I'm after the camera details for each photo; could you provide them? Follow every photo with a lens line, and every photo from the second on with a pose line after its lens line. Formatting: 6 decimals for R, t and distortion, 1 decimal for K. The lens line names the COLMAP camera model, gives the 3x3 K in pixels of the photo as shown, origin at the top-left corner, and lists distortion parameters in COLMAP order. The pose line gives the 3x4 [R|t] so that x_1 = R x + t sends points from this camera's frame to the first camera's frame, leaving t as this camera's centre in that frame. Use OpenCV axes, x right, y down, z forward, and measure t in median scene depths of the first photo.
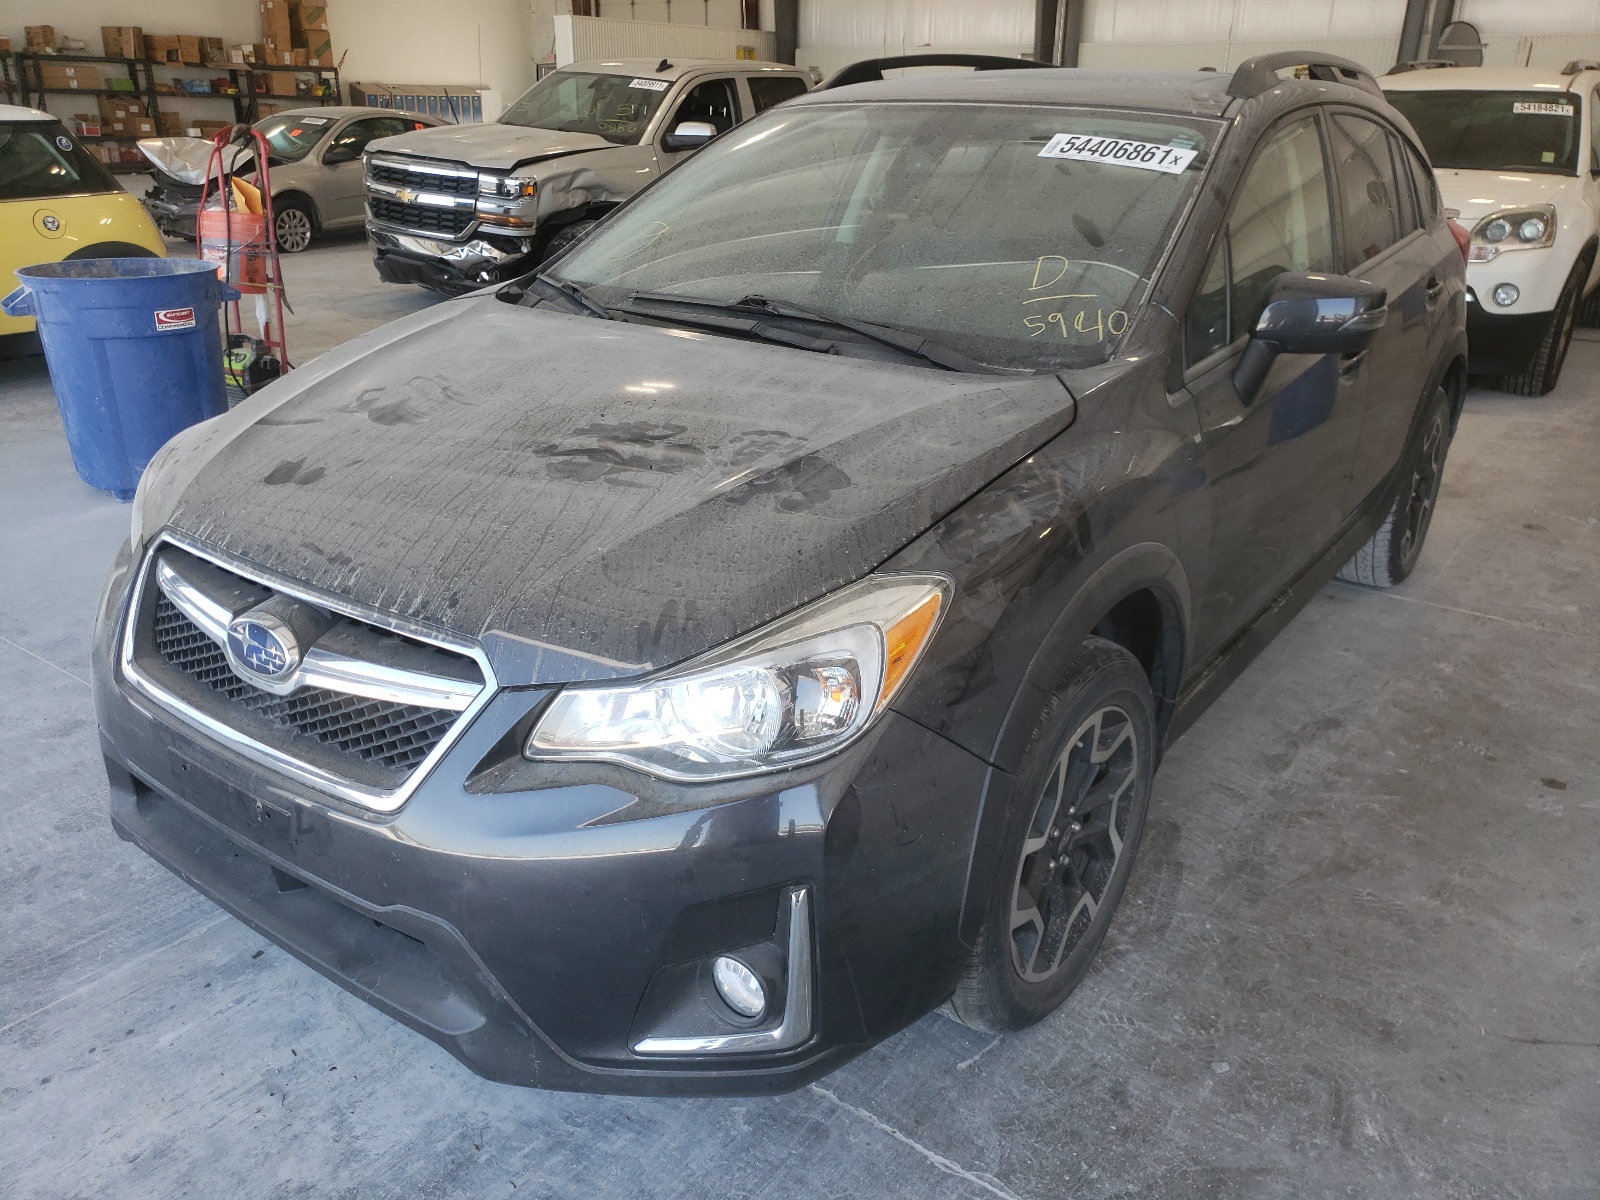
lens RADIAL K [[1237.8, 0, 816.8], [0, 1237.8, 553.4], [0, 0, 1]] dist [0.003815, -0.003503]
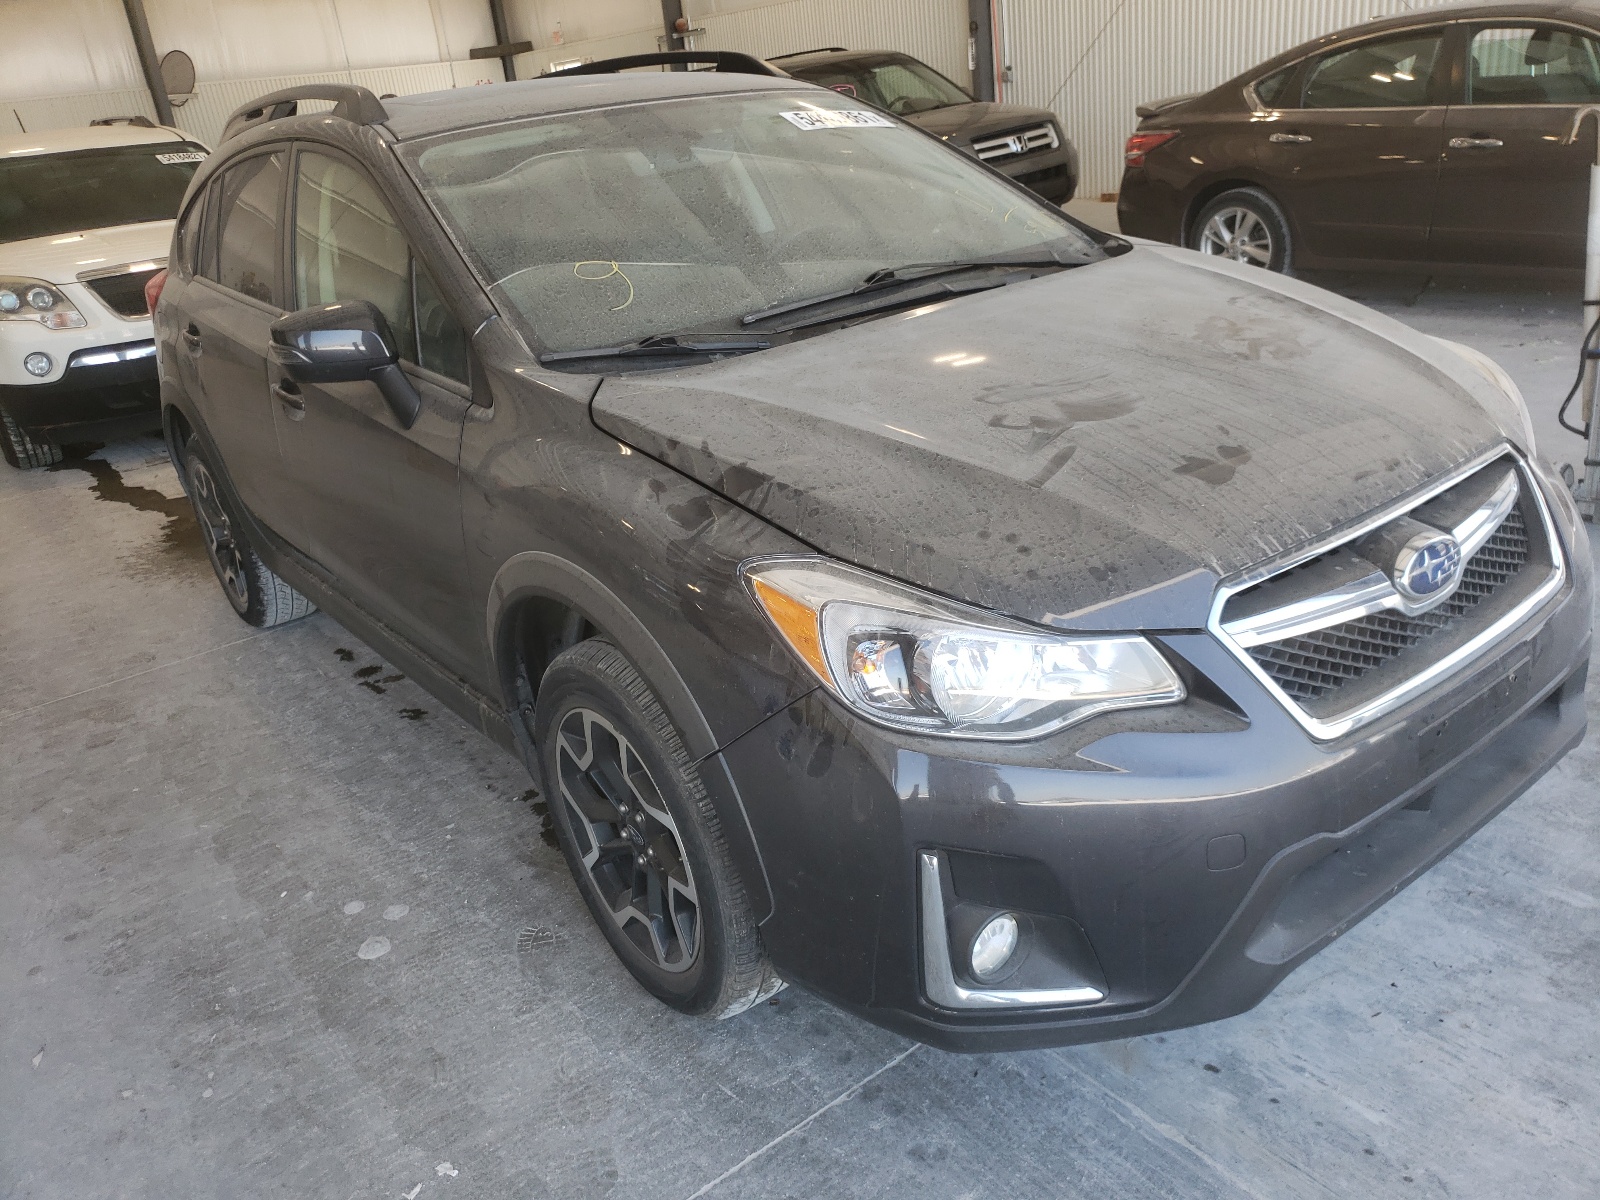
lens RADIAL K [[1237.8, 0, 816.8], [0, 1237.8, 553.4], [0, 0, 1]] dist [0.003815, -0.003503]
pose [[0.314160, -0.389492, 0.865794, -1.188846], [0.436202, 0.869225, 0.232756, -0.310344], [-0.843227, 0.304539, 0.442973, 0.786868]]
